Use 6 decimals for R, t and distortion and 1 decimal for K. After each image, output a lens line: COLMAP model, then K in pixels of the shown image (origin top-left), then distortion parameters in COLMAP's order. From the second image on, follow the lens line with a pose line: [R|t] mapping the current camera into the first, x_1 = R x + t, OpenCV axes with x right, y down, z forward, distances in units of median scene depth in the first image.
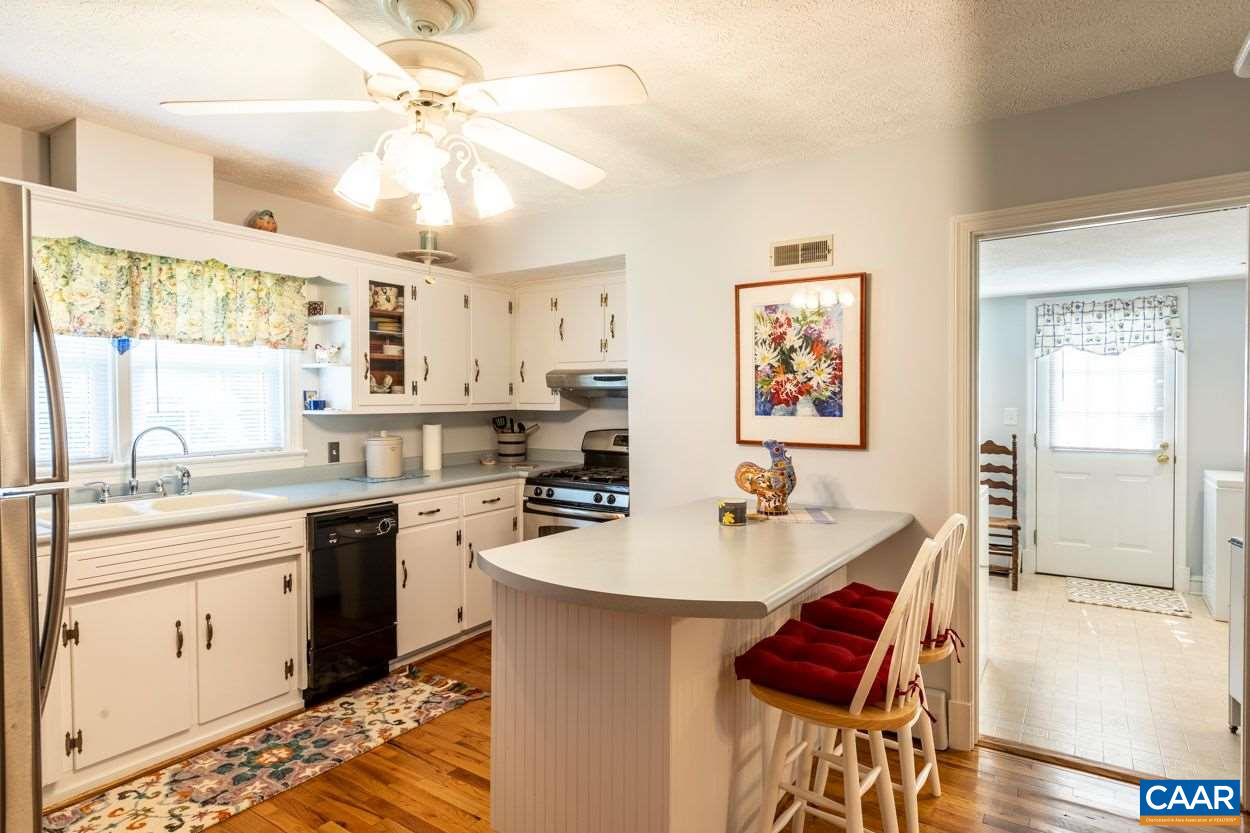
lens RADIAL K [[681.3, 0, 617.0], [0, 681.3, 411.7], [0, 0, 1]] dist [0.002704, -0.000442]
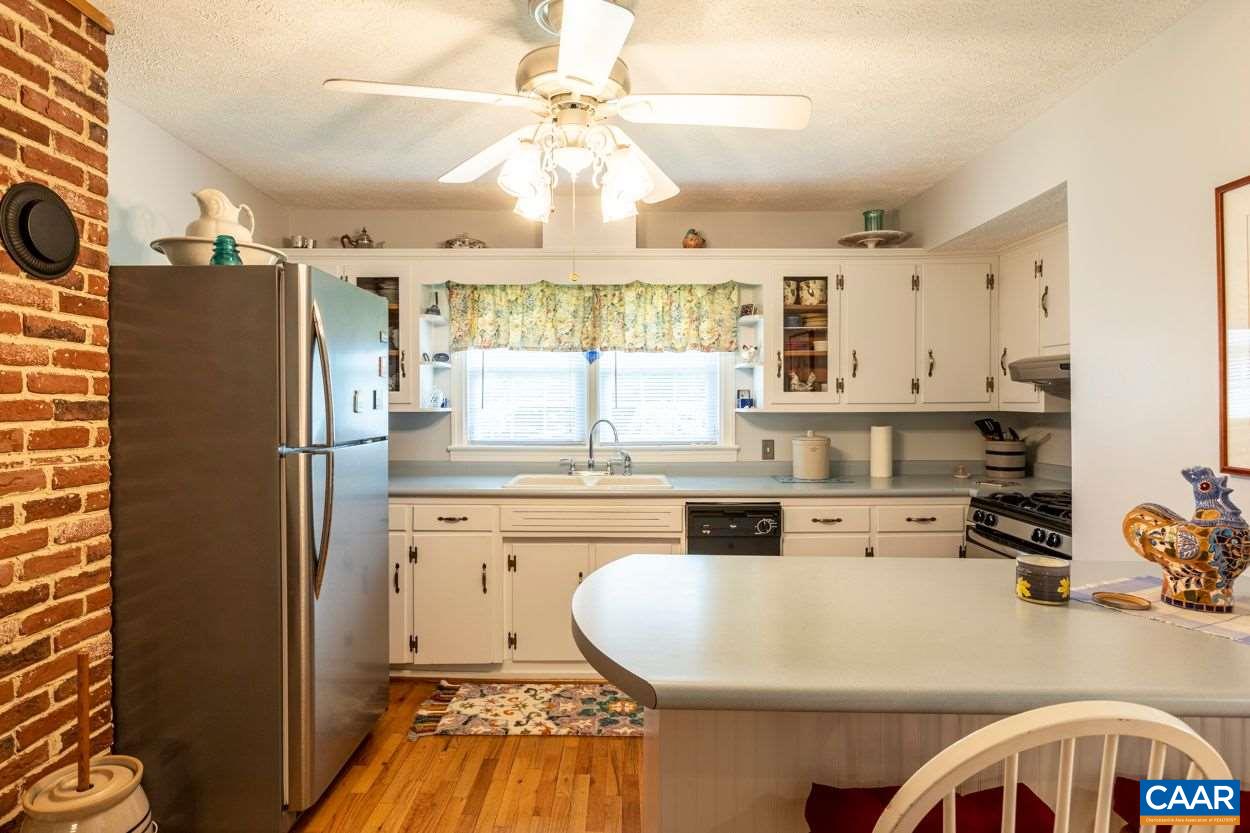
lens RADIAL K [[681.3, 0, 617.0], [0, 681.3, 411.7], [0, 0, 1]] dist [0.002704, -0.000442]
pose [[0.566990, 0.011929, -0.823639, 0.325361], [-0.015101, 0.999878, 0.004086, 0.001889], [0.823586, 0.010121, 0.567100, 0.253360]]
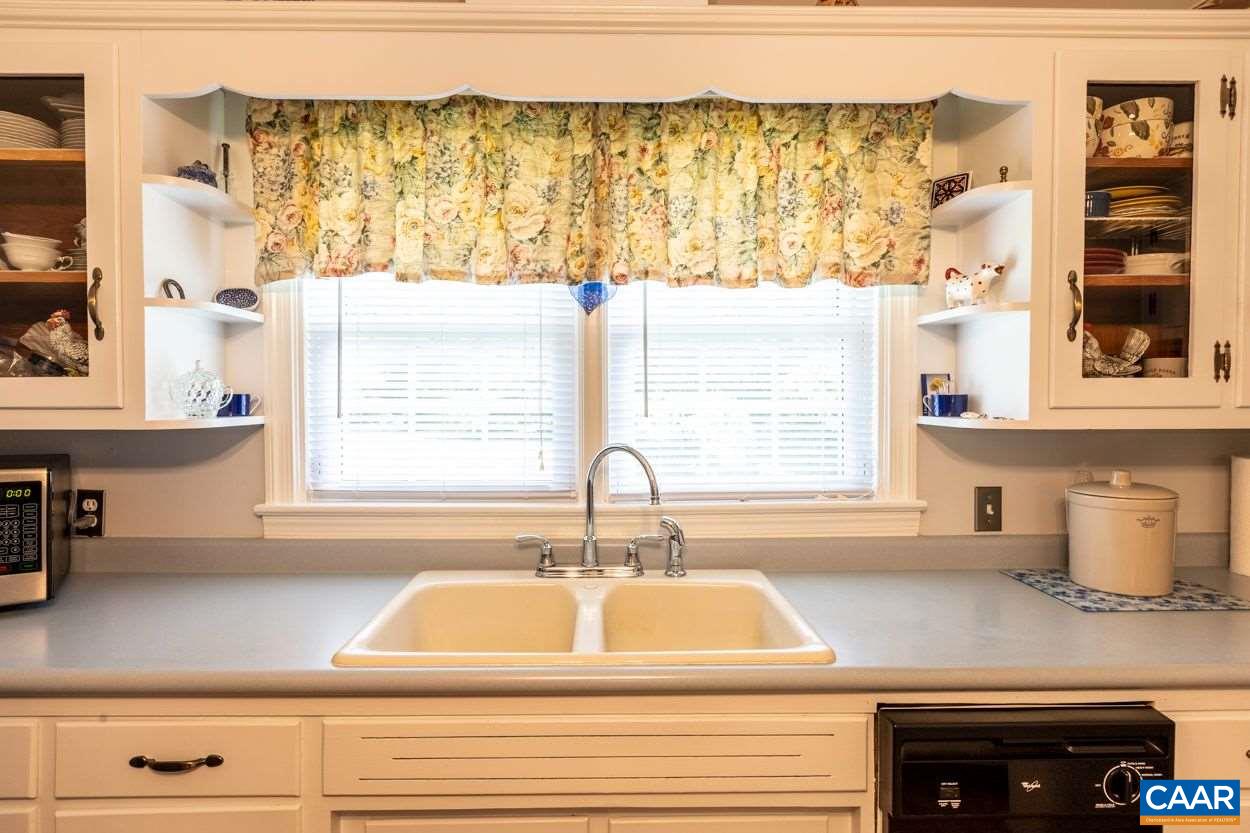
lens RADIAL K [[681.3, 0, 617.0], [0, 681.3, 411.7], [0, 0, 1]] dist [0.002704, -0.000442]
pose [[0.584548, 0.021536, -0.811073, -0.210685], [-0.014400, 0.999766, 0.016168, -0.009957], [0.811231, 0.002228, 0.584721, 0.582183]]
